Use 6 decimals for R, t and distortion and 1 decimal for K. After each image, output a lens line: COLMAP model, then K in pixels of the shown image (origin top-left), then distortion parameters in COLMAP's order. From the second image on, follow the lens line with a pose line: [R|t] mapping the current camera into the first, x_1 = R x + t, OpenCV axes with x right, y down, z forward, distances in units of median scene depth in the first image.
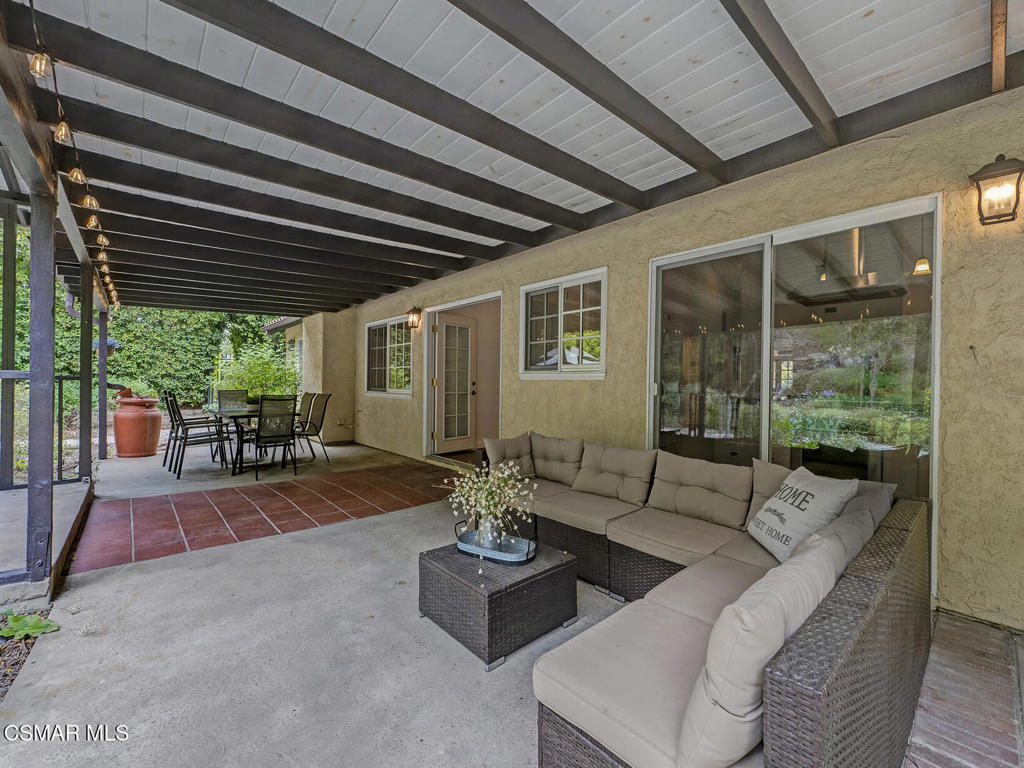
lens RADIAL K [[422.0, 0, 510.3], [0, 422.0, 378.8], [0, 0, 1]] dist [0.001275, 0.000152]
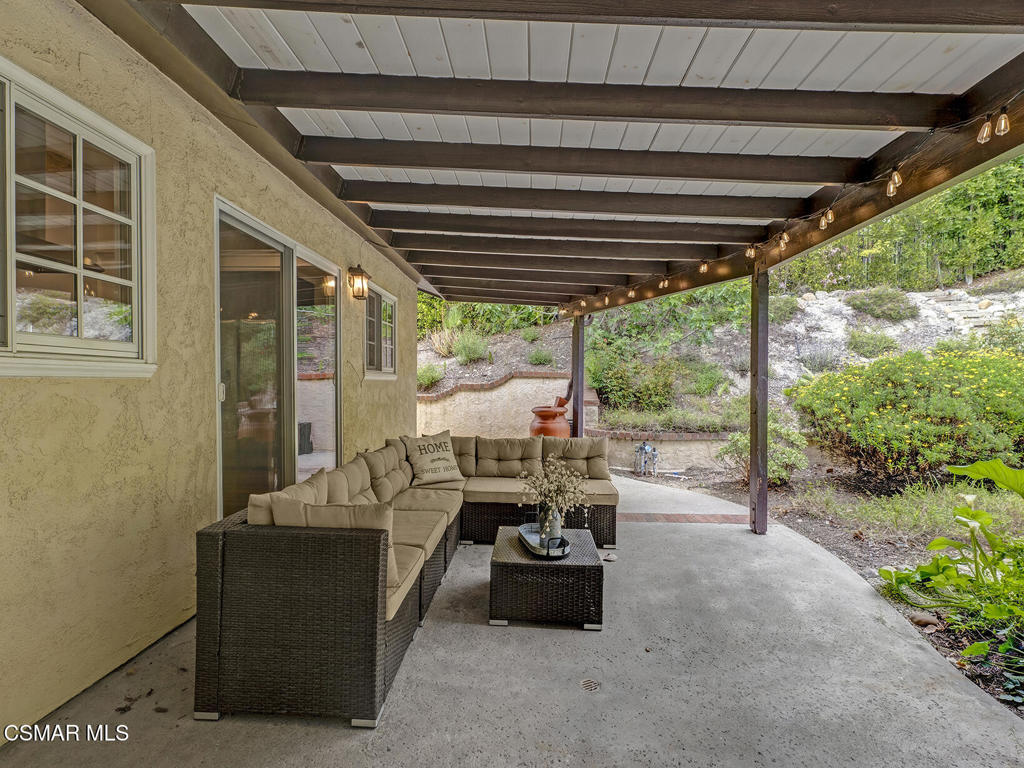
lens RADIAL K [[472.8, 0, 512.0], [0, 472.8, 384.0], [0, 0, 1]] dist [-0.000380, -0.000067]
pose [[-0.719719, -0.026180, 0.693772, -0.480881], [-0.029054, 0.999549, 0.007578, -0.007065], [-0.693657, -0.014703, -0.720155, 1.148802]]
